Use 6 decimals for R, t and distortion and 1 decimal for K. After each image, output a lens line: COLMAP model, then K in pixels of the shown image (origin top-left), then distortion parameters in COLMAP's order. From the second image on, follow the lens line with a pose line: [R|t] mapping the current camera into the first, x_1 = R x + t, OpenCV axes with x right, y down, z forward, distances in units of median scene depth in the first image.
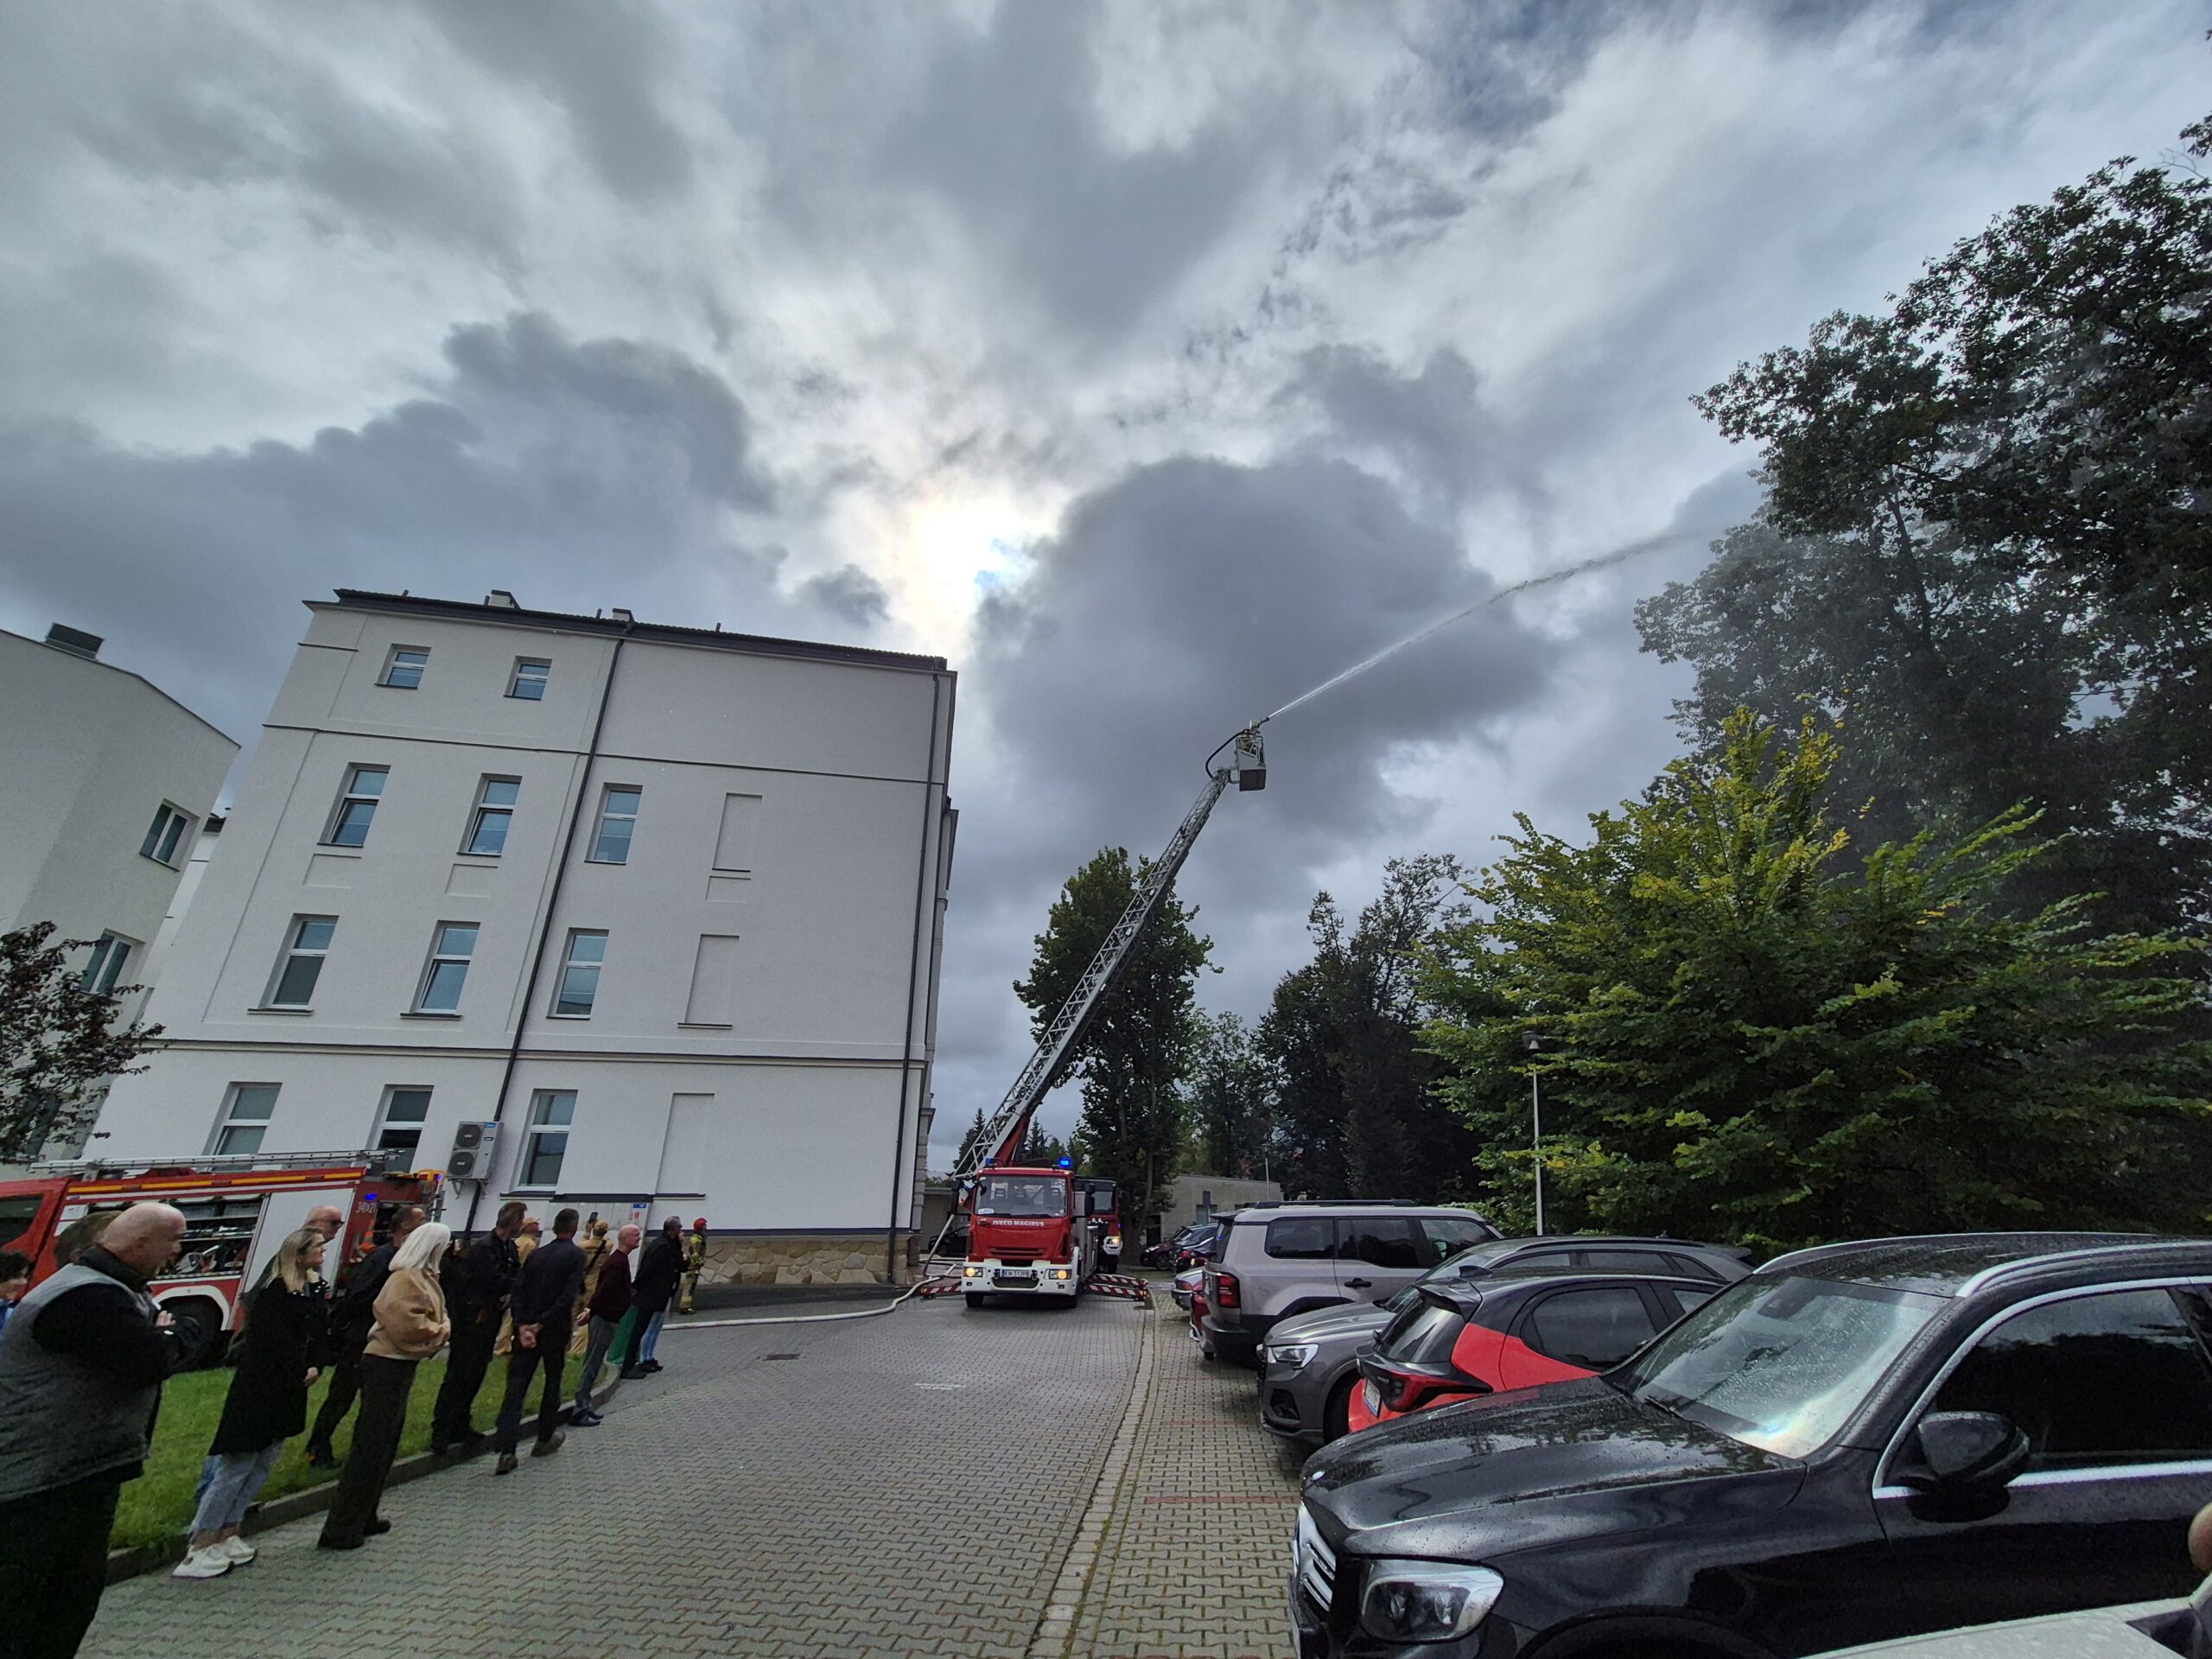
lens RADIAL K [[938.1, 0, 1106.0], [0, 938.1, 829.5], [0, 0, 1]] dist [0.004057, 0.001053]
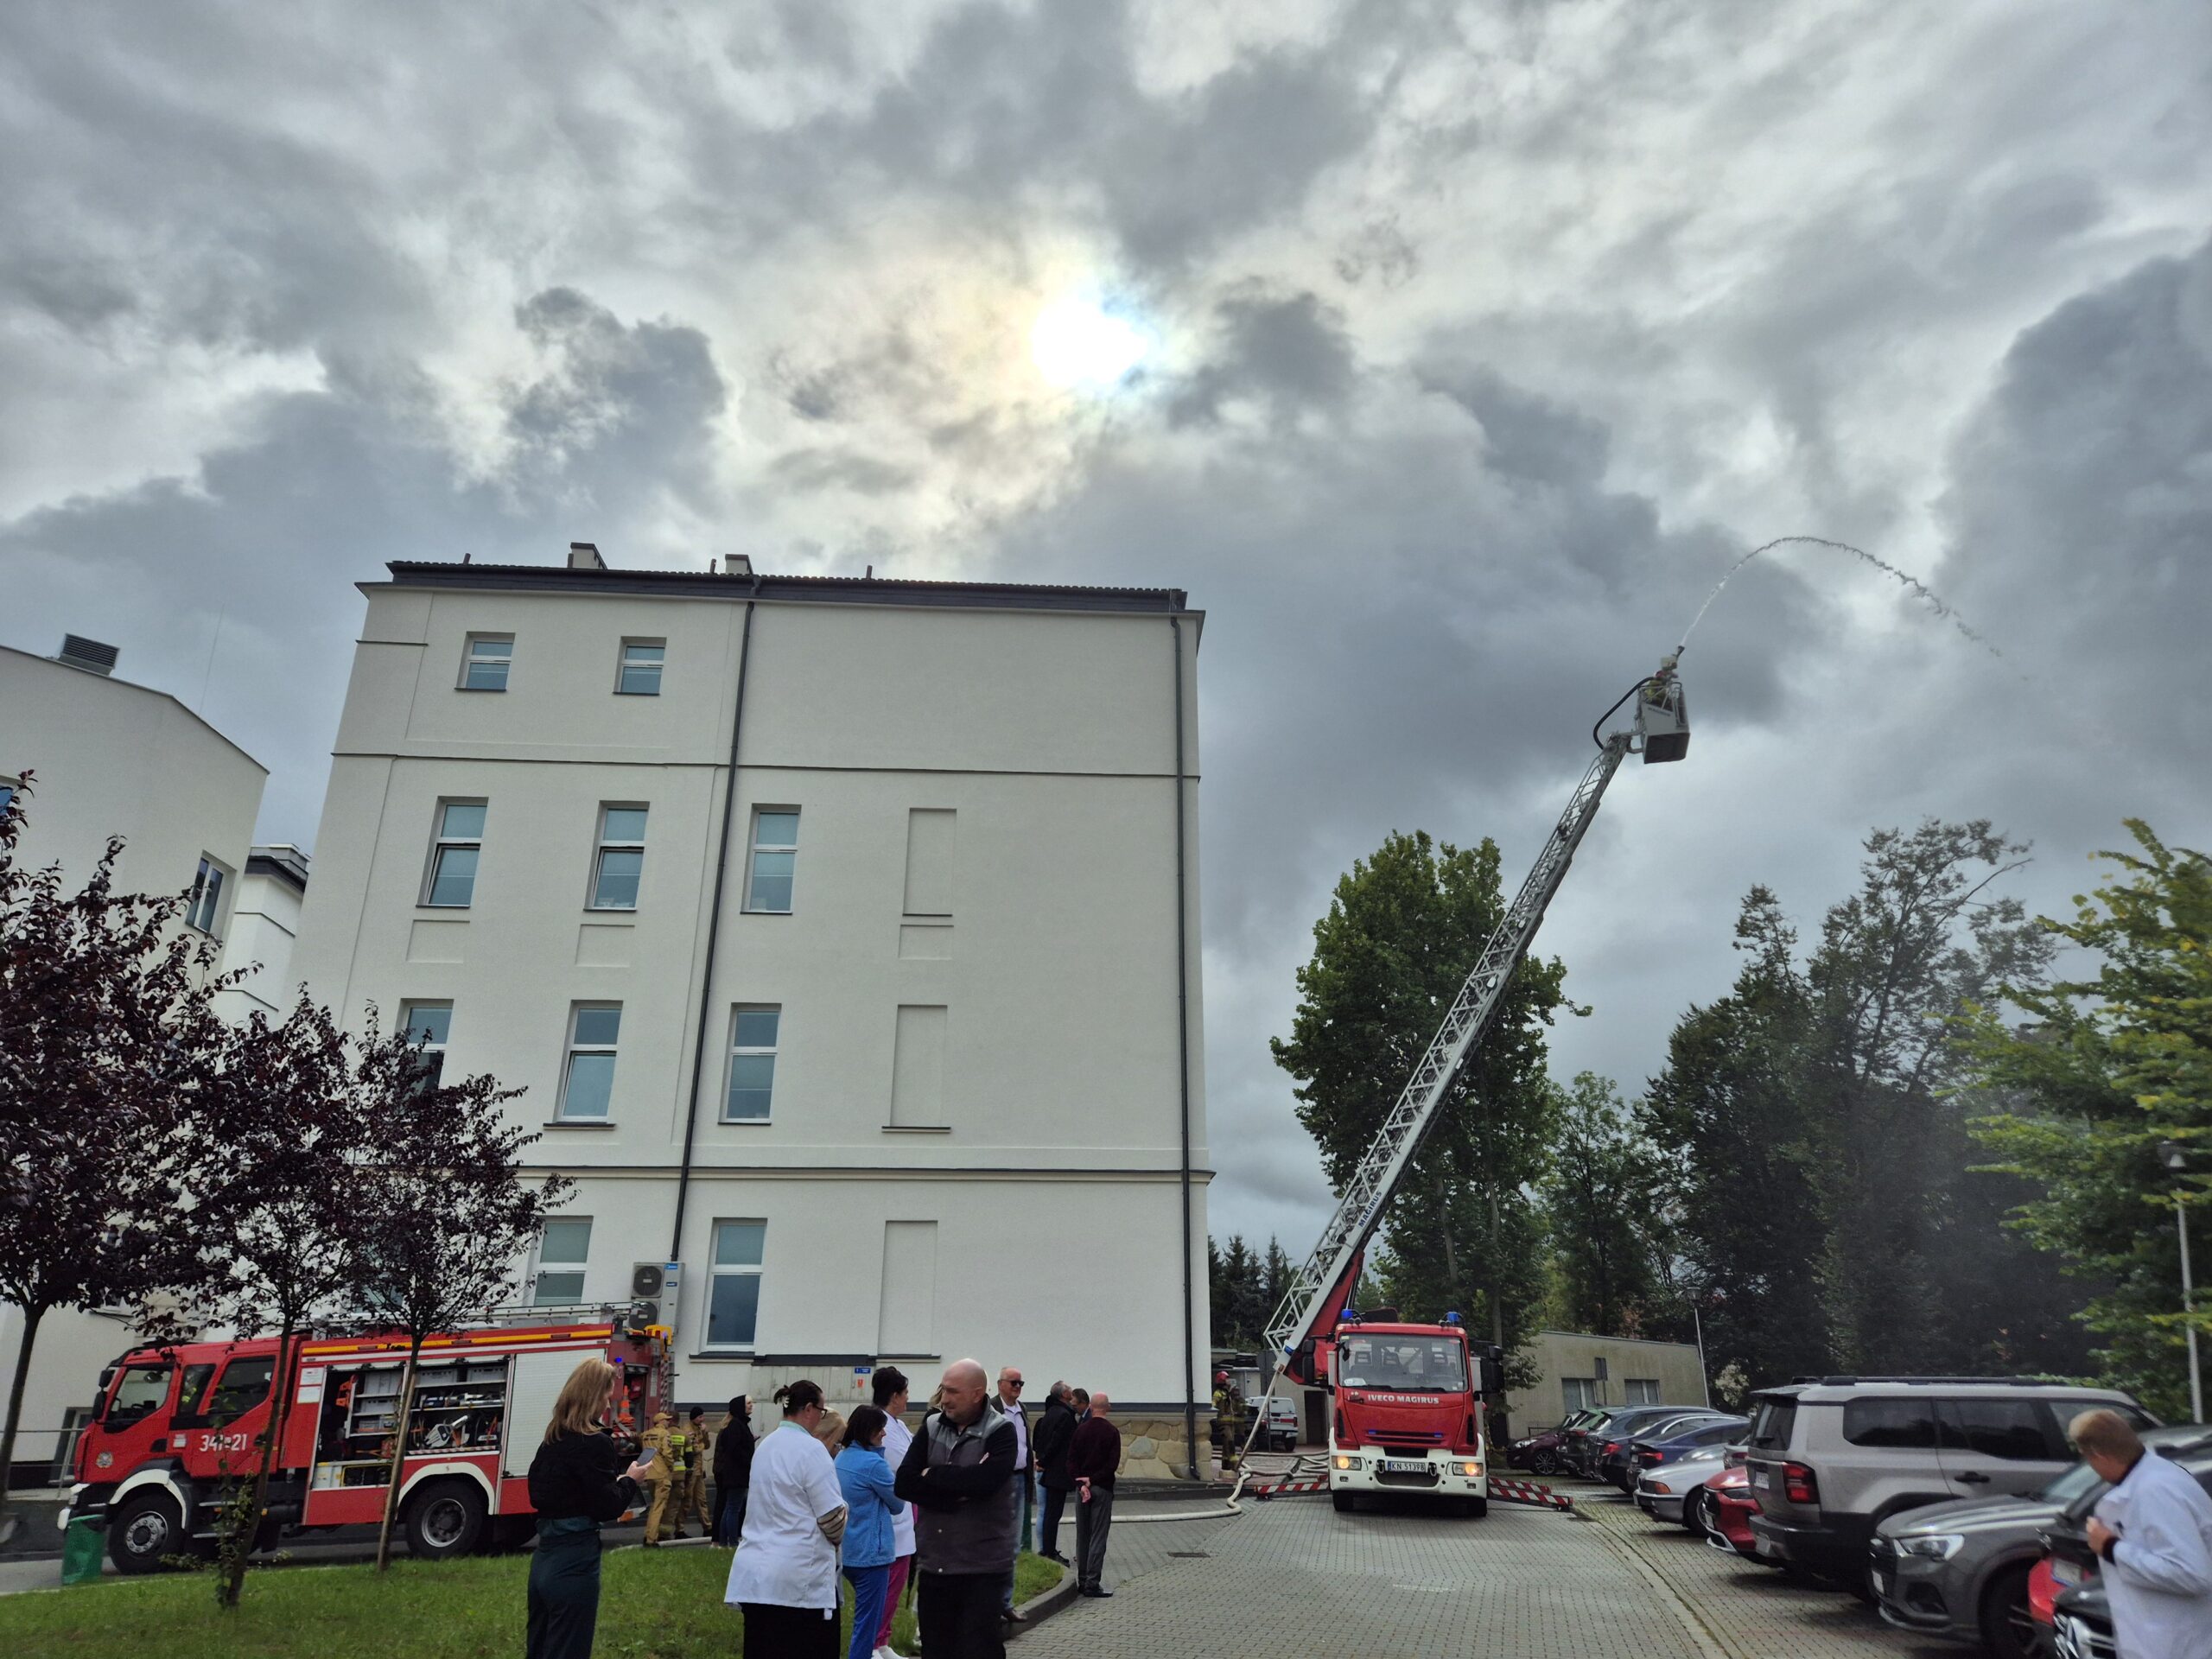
lens RADIAL K [[1473.5, 0, 1124.5], [0, 1473.5, 839.2], [0, 0, 1]] dist [0.078649, -0.061288]
pose [[0.986452, -0.047810, -0.156927, -0.059308], [0.053386, 0.998077, 0.031514, -0.040617], [0.155118, -0.039465, 0.987107, -0.102838]]
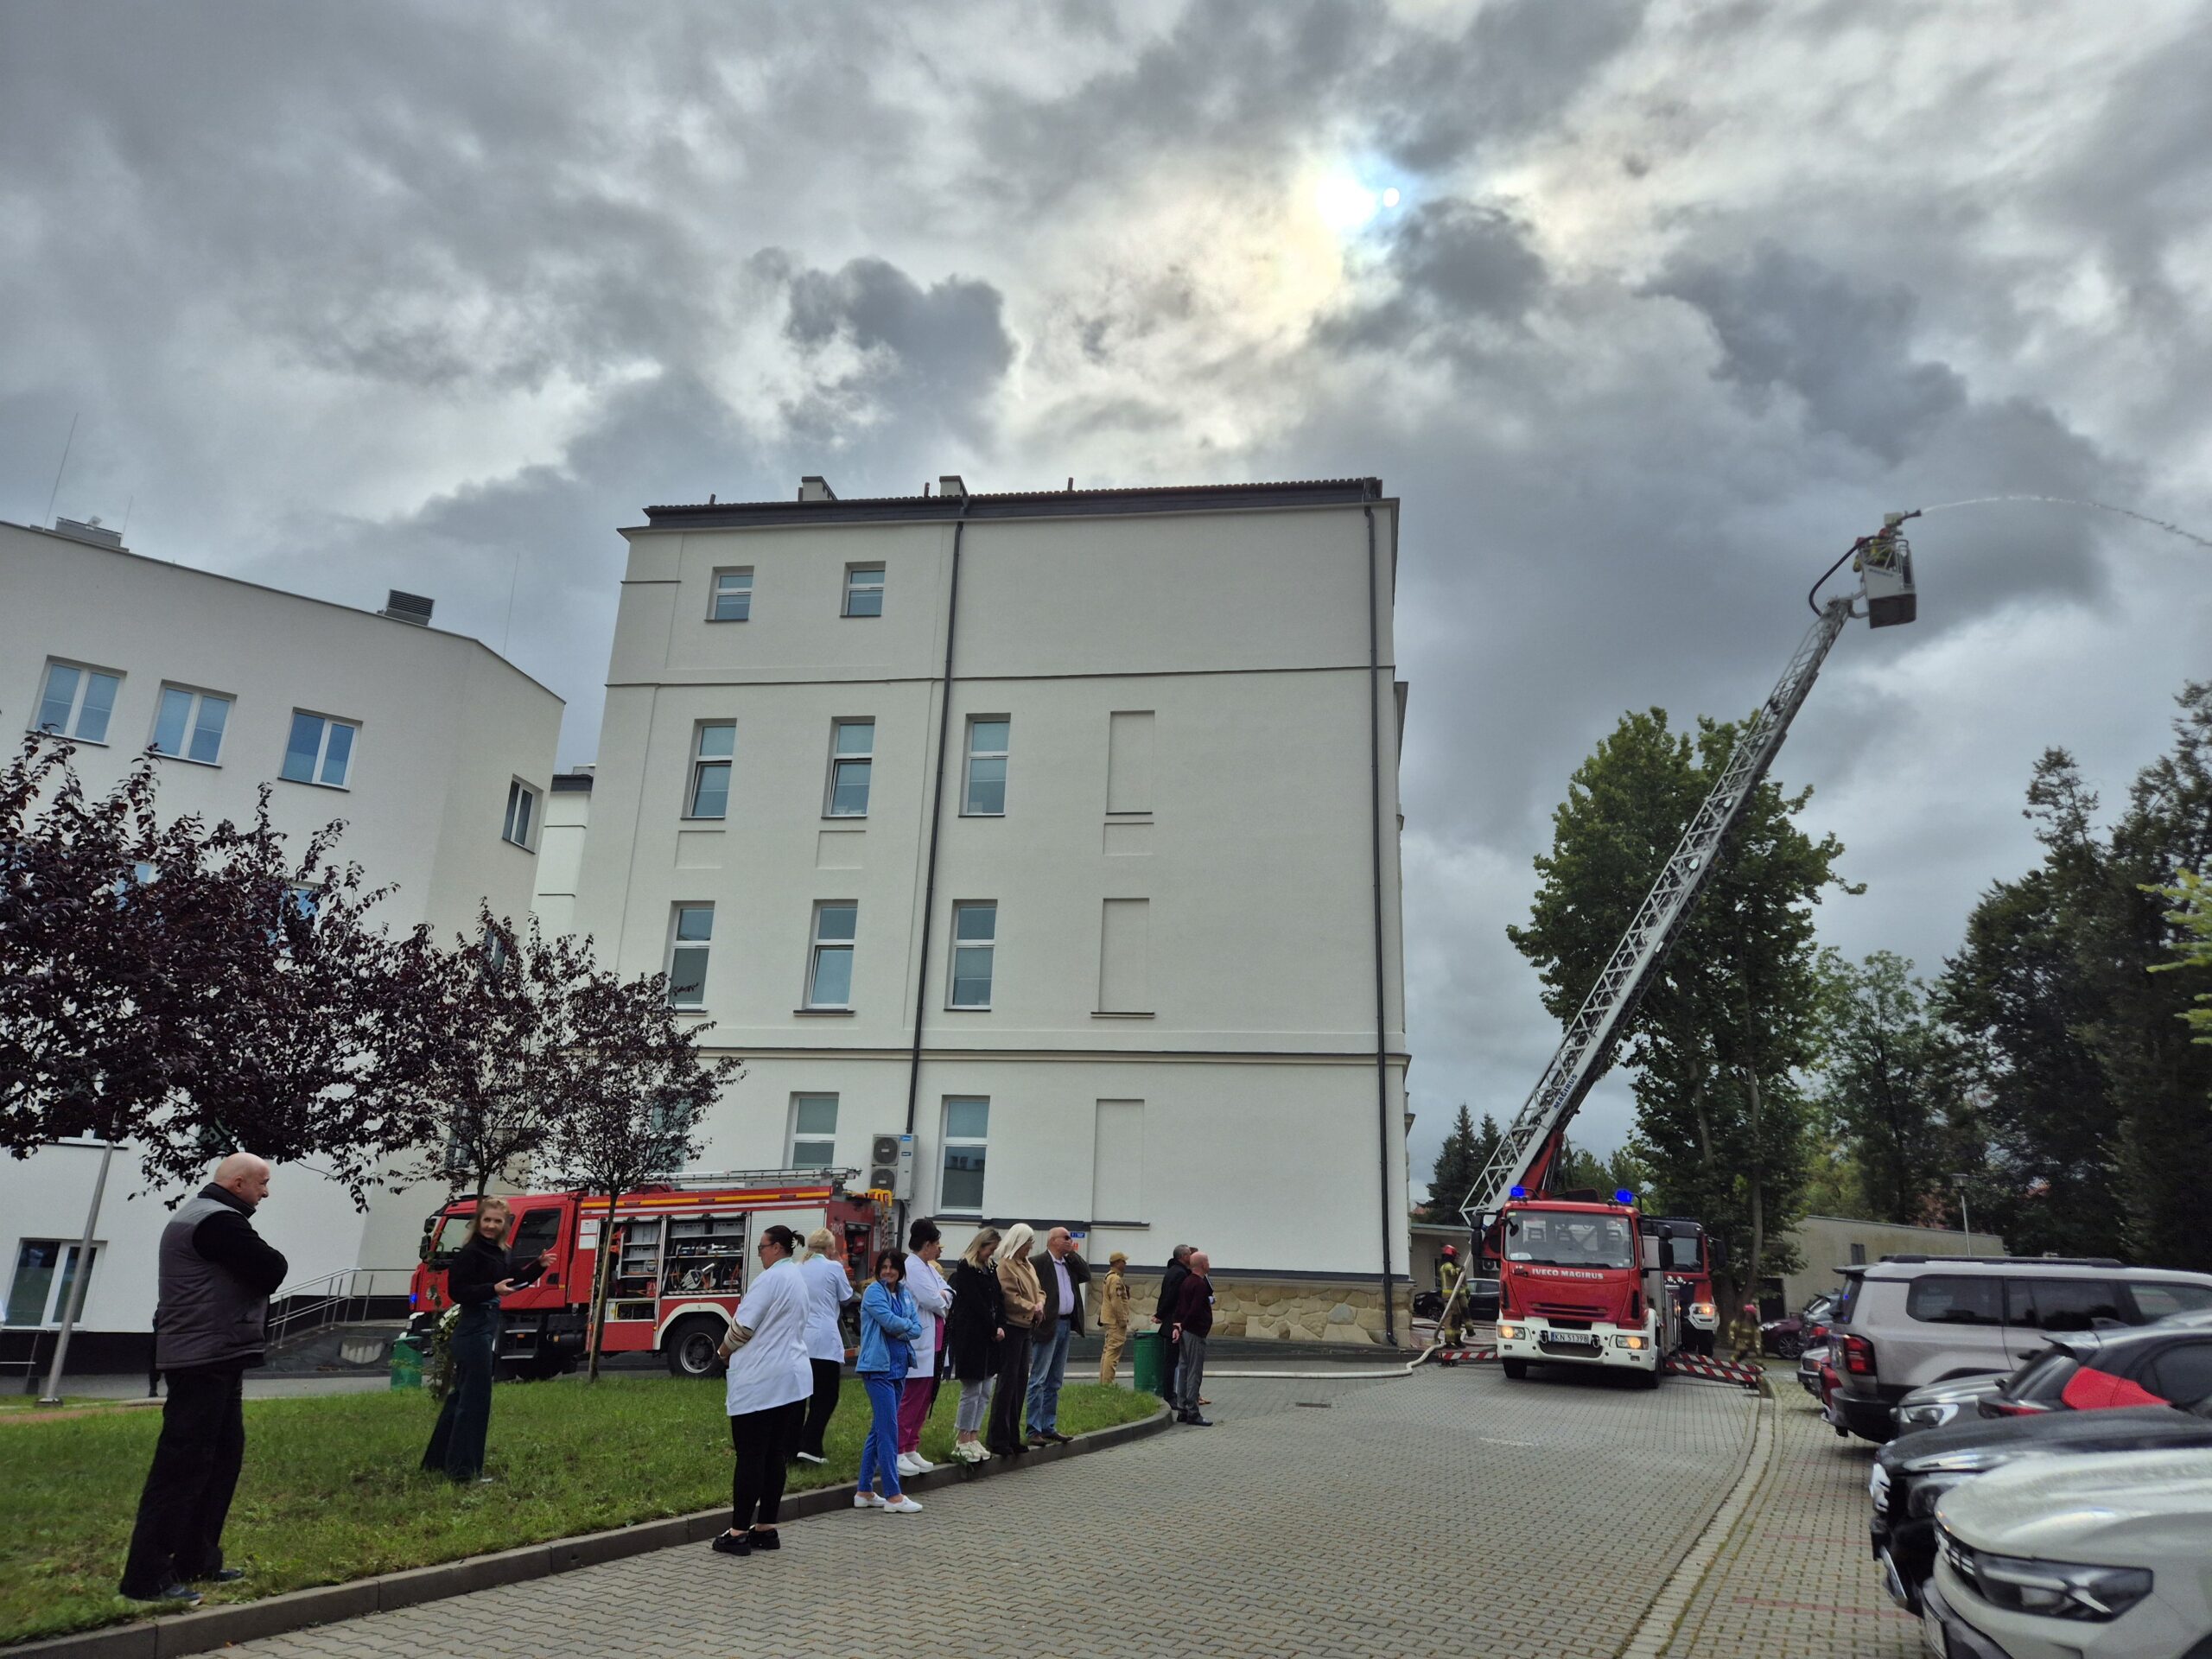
lens RADIAL K [[1453.3, 0, 1125.2], [0, 1453.3, 822.3], [0, 0, 1]] dist [0.081240, -0.060193]
pose [[0.939355, -0.067754, -0.336186, -0.002334], [0.100091, 0.991774, 0.079791, -0.041346], [0.328014, -0.108601, 0.938410, -0.109905]]
